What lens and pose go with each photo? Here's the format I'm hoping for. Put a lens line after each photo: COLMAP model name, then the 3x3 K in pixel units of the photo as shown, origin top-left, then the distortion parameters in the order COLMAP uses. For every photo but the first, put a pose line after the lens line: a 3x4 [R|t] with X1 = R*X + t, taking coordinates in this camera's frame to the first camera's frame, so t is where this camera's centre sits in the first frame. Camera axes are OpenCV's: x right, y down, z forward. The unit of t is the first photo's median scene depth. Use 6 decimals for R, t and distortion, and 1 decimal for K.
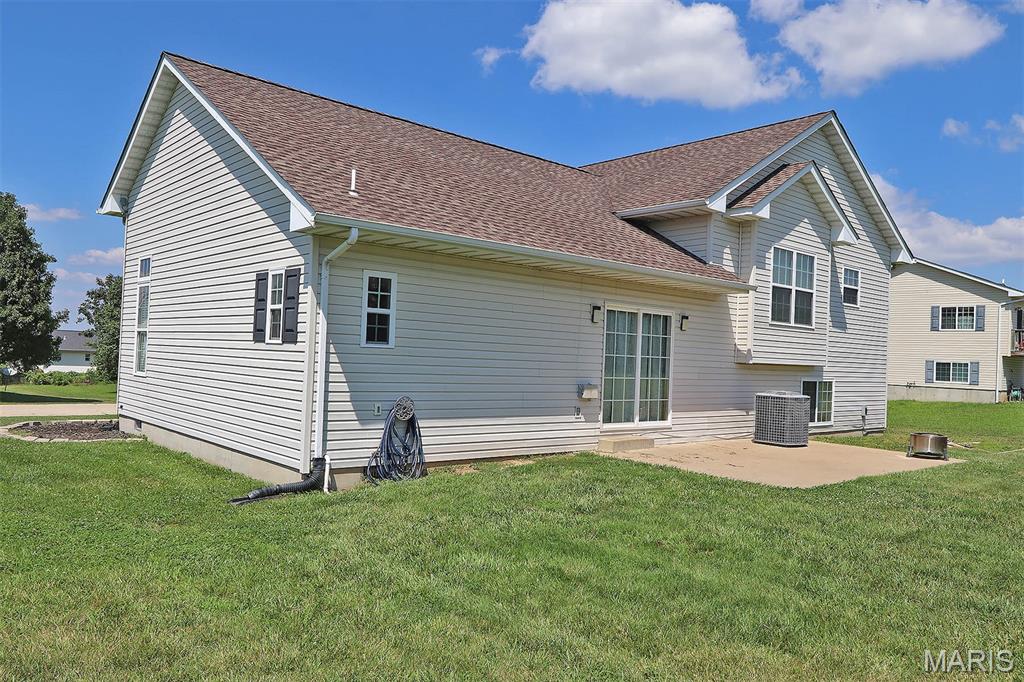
lens RADIAL K [[757.3, 0, 512.6], [0, 757.3, 343.3], [0, 0, 1]] dist [-0.012520, -0.002501]
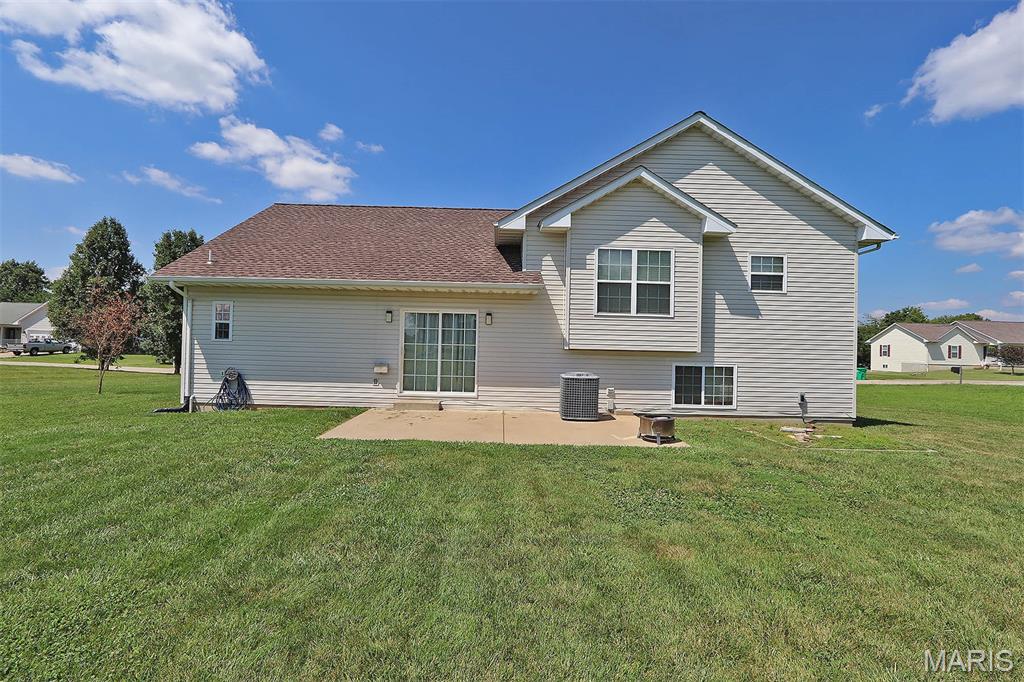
lens RADIAL K [[465.5, 0, 489.2], [0, 465.5, 339.8], [0, 0, 1]] dist [-0.018432, -0.000697]
pose [[0.755627, -0.029486, -0.654338, 0.716103], [0.017589, 0.999539, -0.024730, 0.028233], [0.654766, 0.007177, 0.755798, 0.367963]]
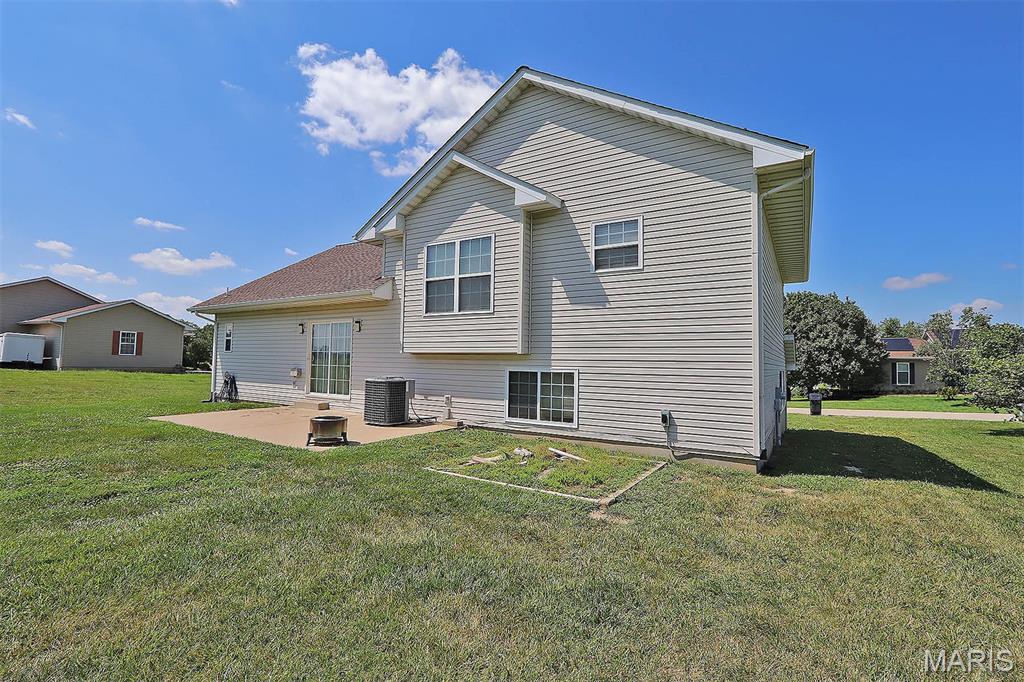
lens RADIAL K [[465.5, 0, 512.8], [0, 465.5, 336.2], [0, 0, 1]] dist [-0.018432, -0.000697]
pose [[0.285170, -0.086420, -0.954573, 1.065335], [0.012094, 0.996172, -0.086573, 0.065820], [0.958401, 0.013143, 0.285124, 0.974999]]
